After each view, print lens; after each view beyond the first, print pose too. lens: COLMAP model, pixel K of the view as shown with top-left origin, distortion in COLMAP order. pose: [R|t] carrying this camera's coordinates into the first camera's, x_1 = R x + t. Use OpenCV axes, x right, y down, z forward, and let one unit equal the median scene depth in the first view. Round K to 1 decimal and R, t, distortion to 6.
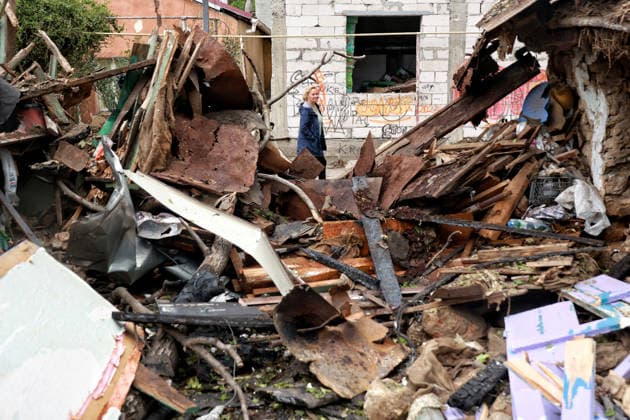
lens RADIAL K [[680.2, 0, 315.0], [0, 680.2, 210.0], [0, 0, 1]] dist [0.012262, -0.013866]
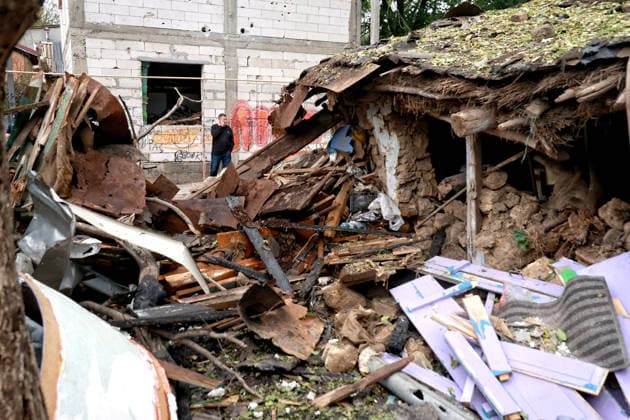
lens RADIAL K [[547.1, 0, 315.0], [0, 547.1, 210.0], [0, 0, 1]] dist [0.007895, -0.001359]
pose [[0.911927, -0.048902, 0.407429, -0.215817], [0.053053, 0.998591, 0.001111, -0.016578], [-0.406909, 0.020602, 0.913236, -0.017112]]
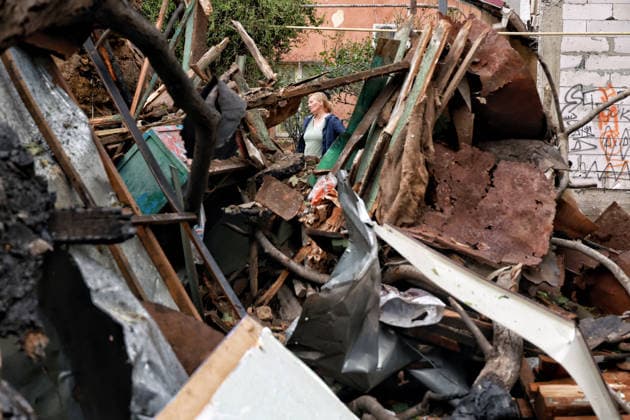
lens RADIAL K [[1015.9, 0, 315.0], [0, 1015.9, 210.0], [0, 0, 1]] dist [-0.043684, -0.140321]
pose [[0.968691, 0.049657, -0.243254, -0.073066], [-0.068530, 0.995208, -0.069743, 0.003436], [0.238626, 0.084229, 0.967452, 0.009006]]
